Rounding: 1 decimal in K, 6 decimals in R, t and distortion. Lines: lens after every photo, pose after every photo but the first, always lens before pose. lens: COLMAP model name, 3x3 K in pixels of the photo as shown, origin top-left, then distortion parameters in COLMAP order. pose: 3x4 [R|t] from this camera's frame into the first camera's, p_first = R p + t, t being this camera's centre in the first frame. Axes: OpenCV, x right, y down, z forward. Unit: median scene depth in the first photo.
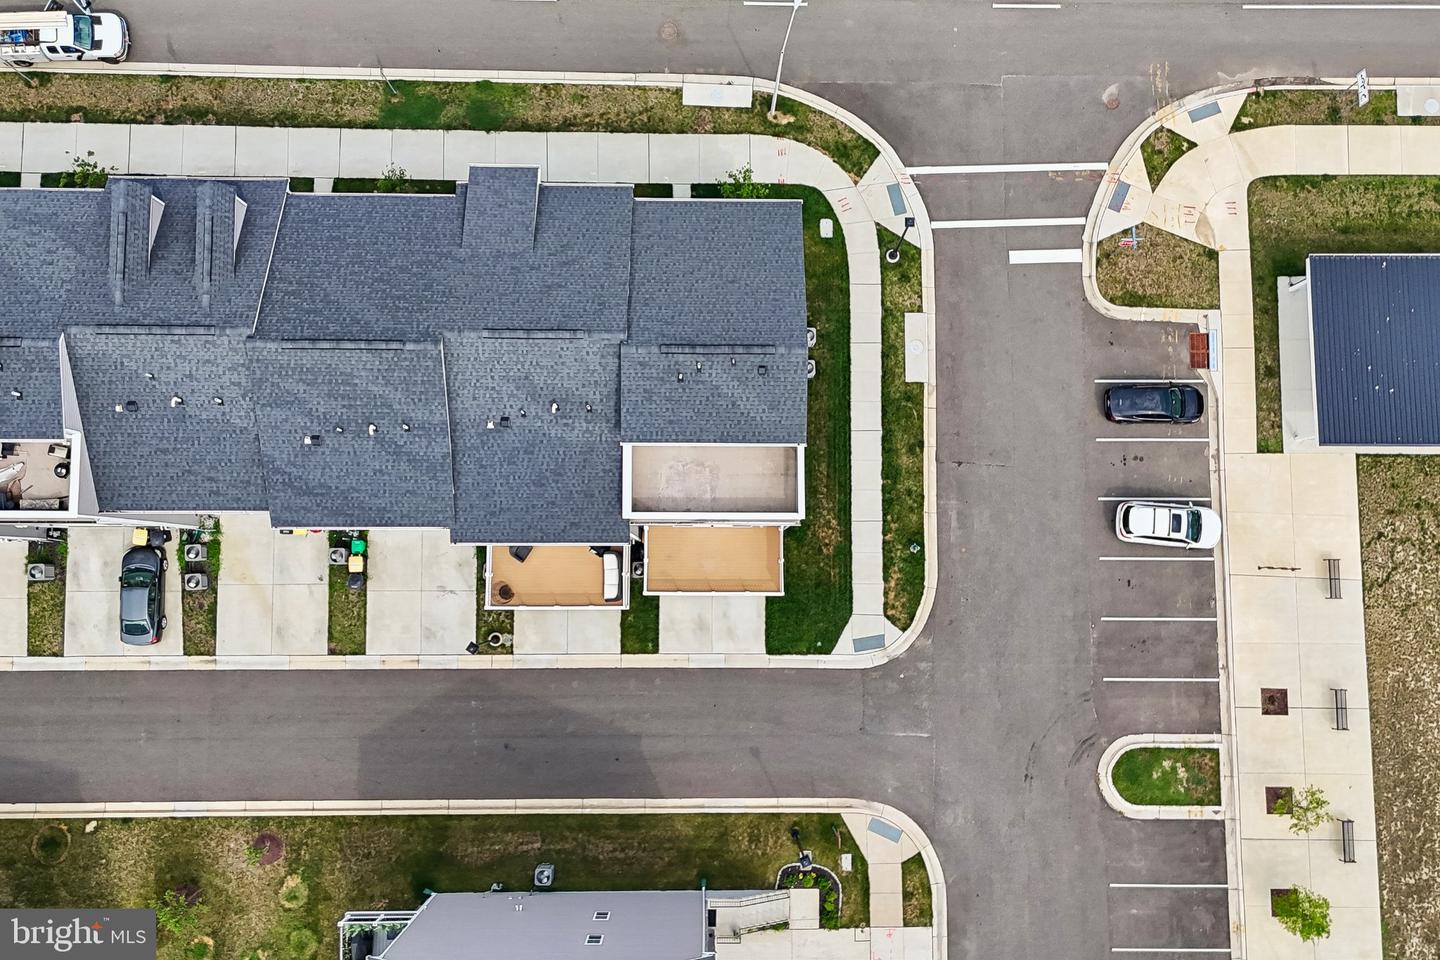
lens RADIAL K [[1254.1, 0, 720.0], [0, 1254.1, 480.0], [0, 0, 1]] dist [0.094416, -0.172333]
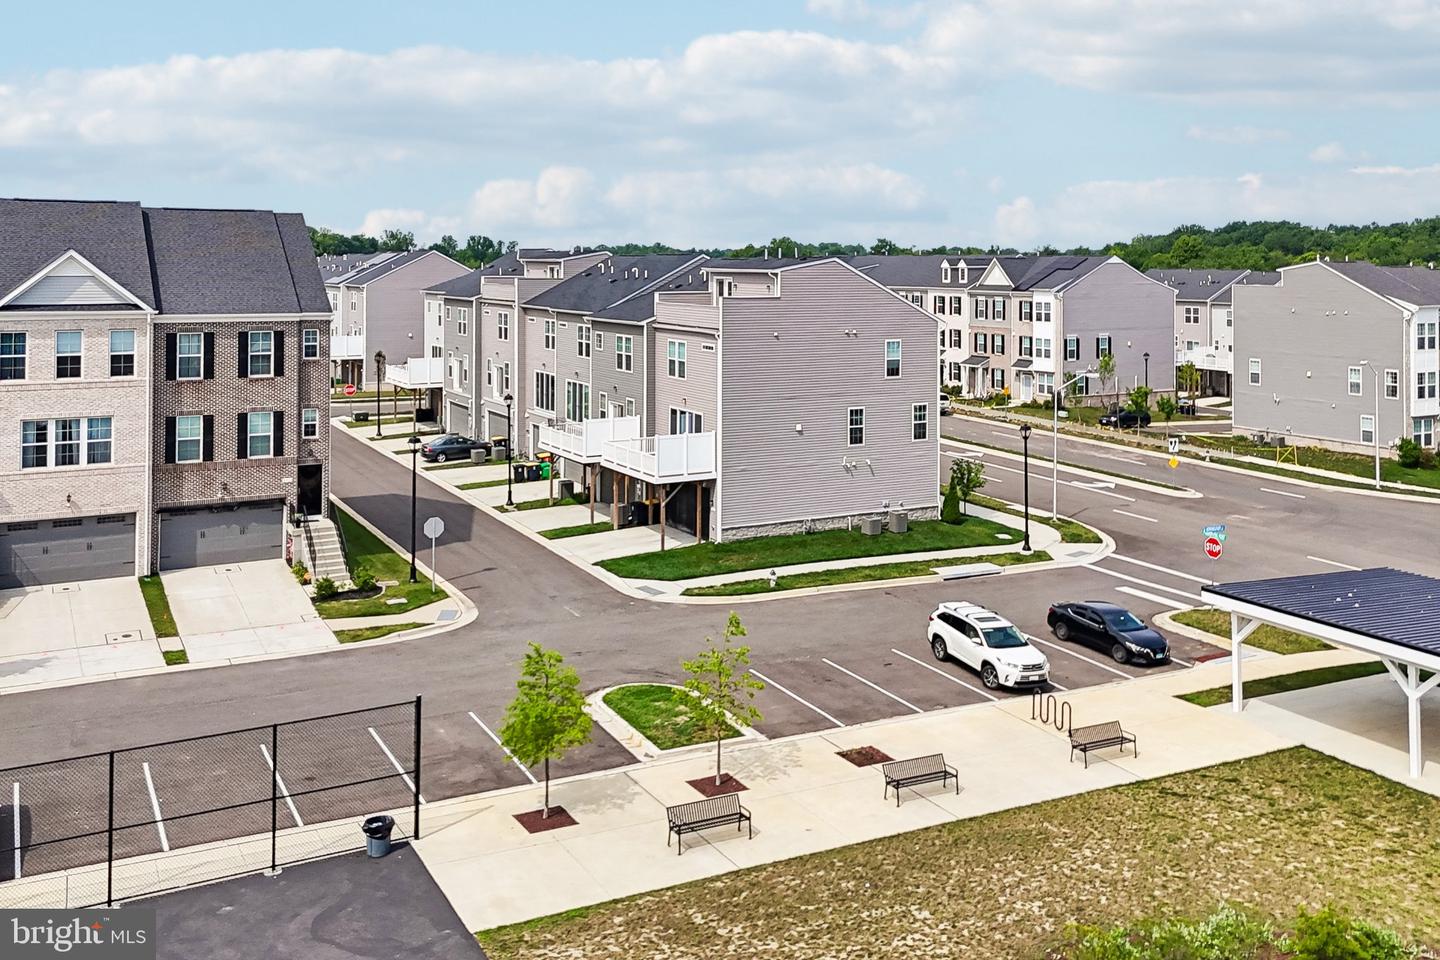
lens RADIAL K [[1309.4, 0, 701.6], [0, 1309.4, 255.1], [0, 0, 1]] dist [0.006499, -0.003960]
pose [[0.467016, -0.010577, -0.884186, 0.931198], [-0.881298, 0.076063, -0.466400, 0.500468], [0.072187, 0.997047, 0.026201, 0.754863]]
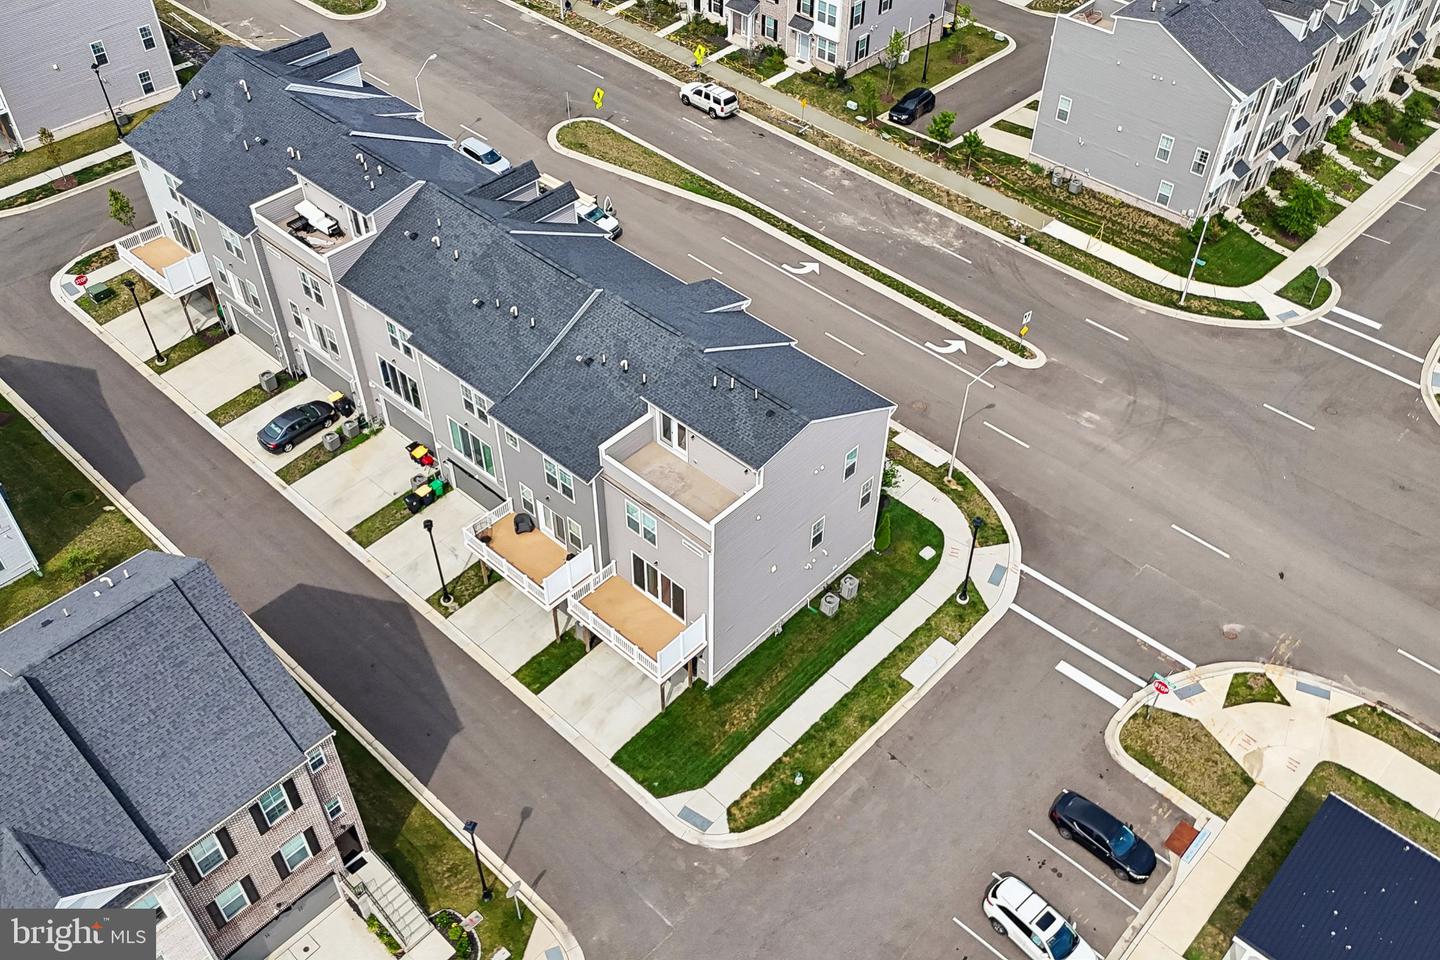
lens RADIAL K [[1251.5, 0, 719.9], [0, 1251.5, 476.9], [0, 0, 1]] dist [0.060000, -0.063897]
pose [[0.734124, 0.468175, -0.491807, 0.473484], [-0.676895, 0.561782, -0.475619, 0.419604], [0.053616, 0.682065, 0.729323, 0.150999]]
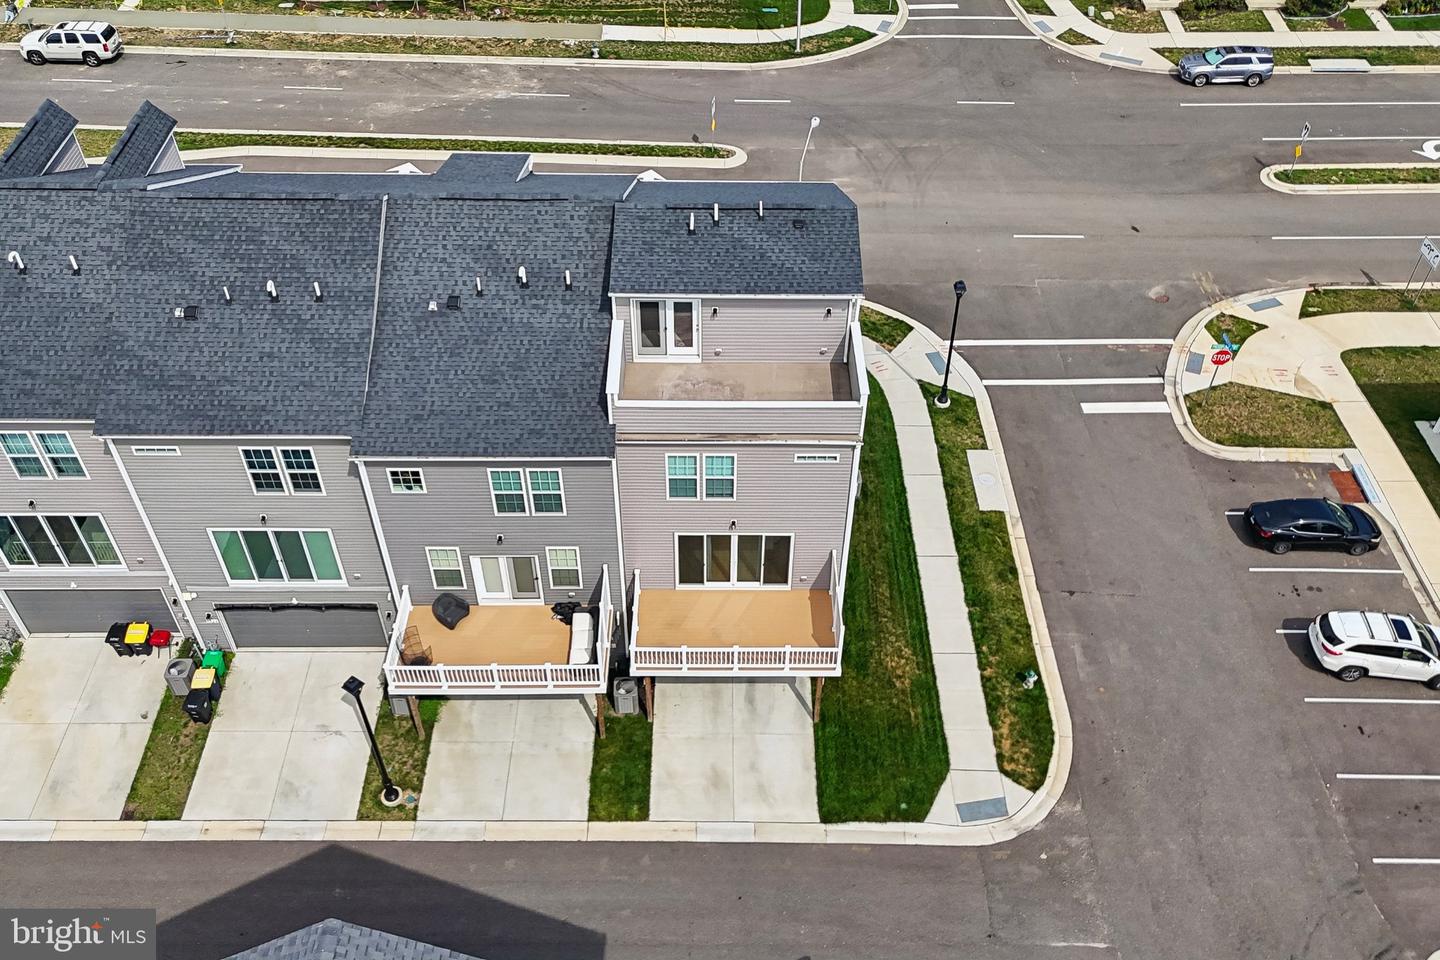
lens RADIAL K [[1257.1, 0, 720.0], [0, 1257.1, 480.0], [0, 0, 1]] dist [0.050677, -0.043718]
pose [[0.999976, -0.006786, 0.001364, -0.013021], [0.006020, 0.755232, -0.655430, 0.422024], [0.003417, 0.655423, 0.755254, 0.413921]]
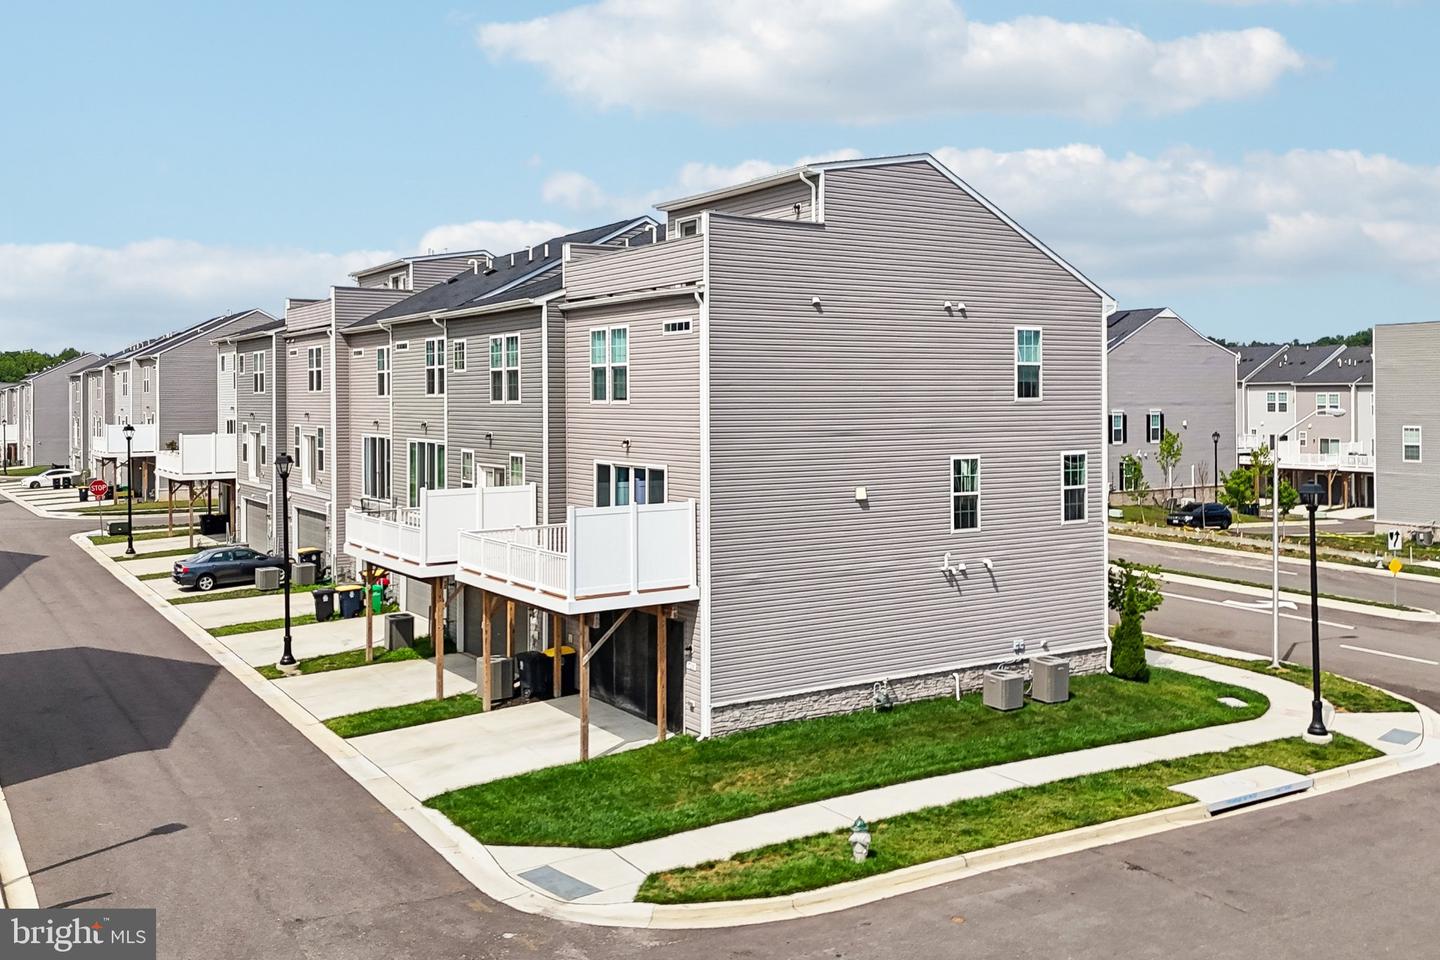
lens RADIAL K [[1281.9, 0, 717.9], [0, 1281.9, 395.3], [0, 0, 1]] dist [0.037753, -0.010180]
pose [[0.542163, -0.013782, -0.840160, 0.440436], [-0.836796, 0.082014, -0.541338, 0.273696], [0.076365, 0.996536, 0.032932, 0.864368]]
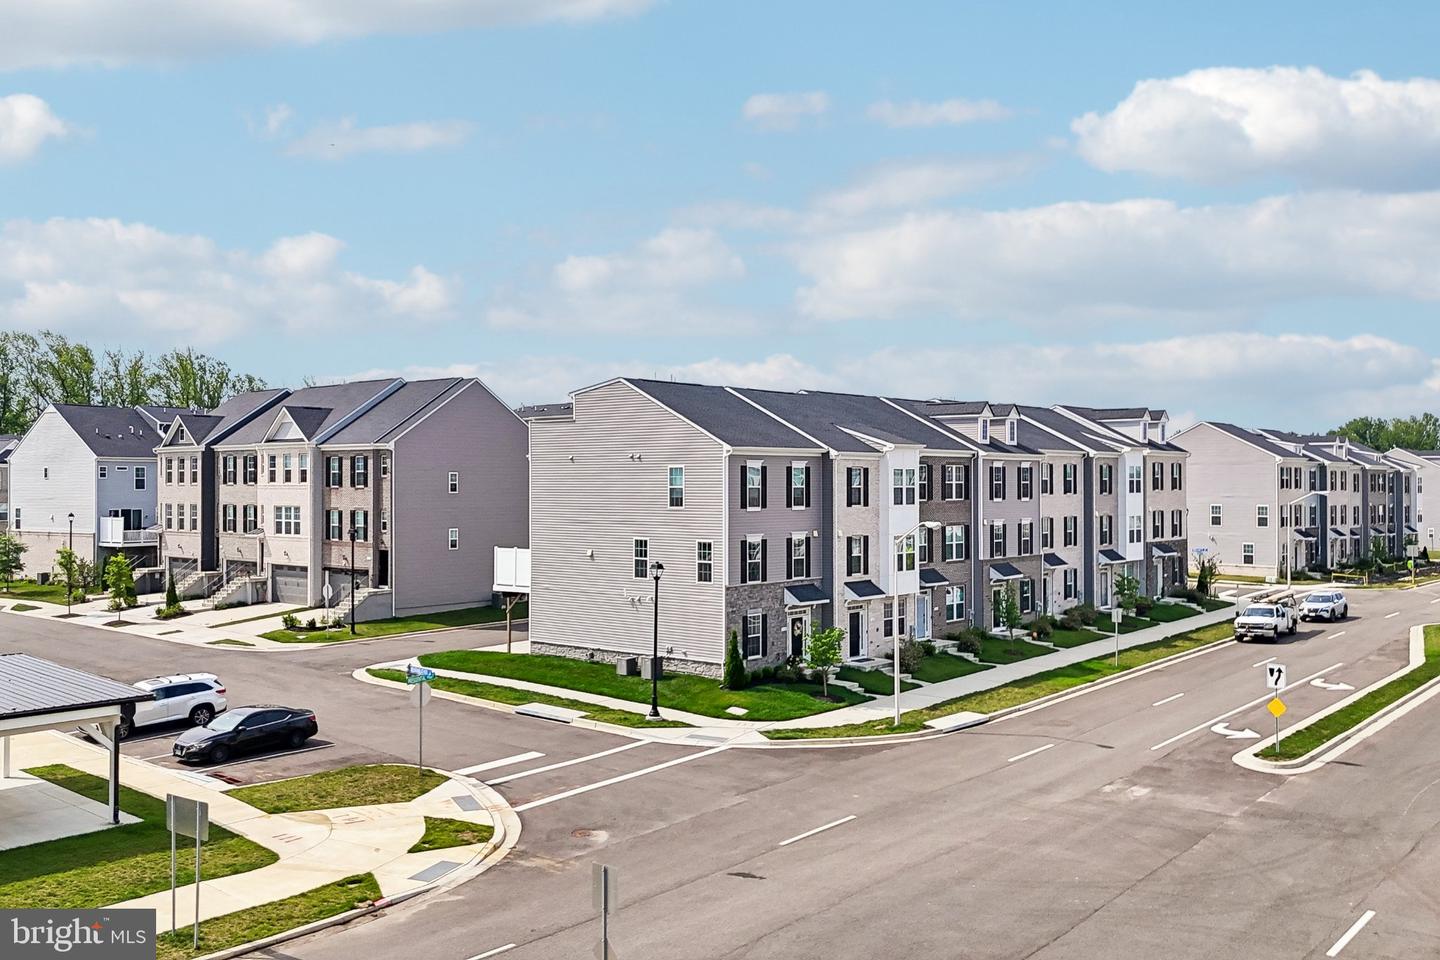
lens RADIAL K [[1240.5, 0, 724.0], [0, 1240.5, 373.3], [0, 0, 1]] dist [0.055555, -0.005046]
pose [[-0.649234, -0.077141, -0.756667, 0.734157], [-0.758617, 0.137277, 0.636911, -0.756415], [0.054741, 0.987524, -0.147645, 0.933352]]
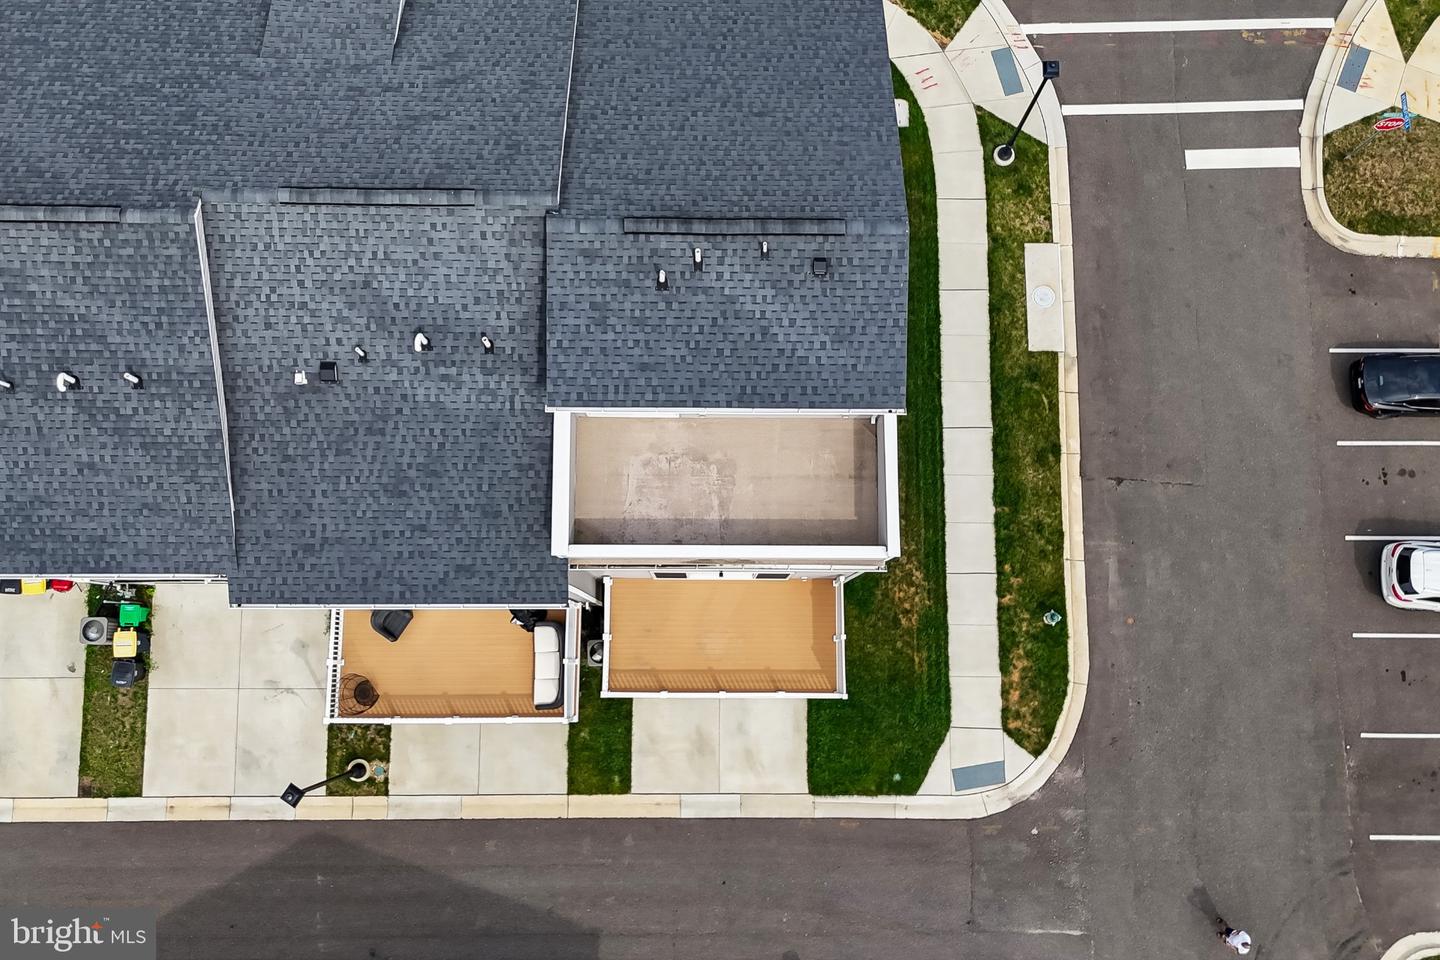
lens RADIAL K [[1257.1, 0, 720.0], [0, 1257.1, 480.0], [0, 0, 1]] dist [0.050677, -0.043718]
pose [[1.000000, 0.000146, 0.000086, -0.006062], [-0.000140, 0.998036, -0.062647, 0.025948], [-0.000095, 0.062647, 0.998036, 0.386723]]
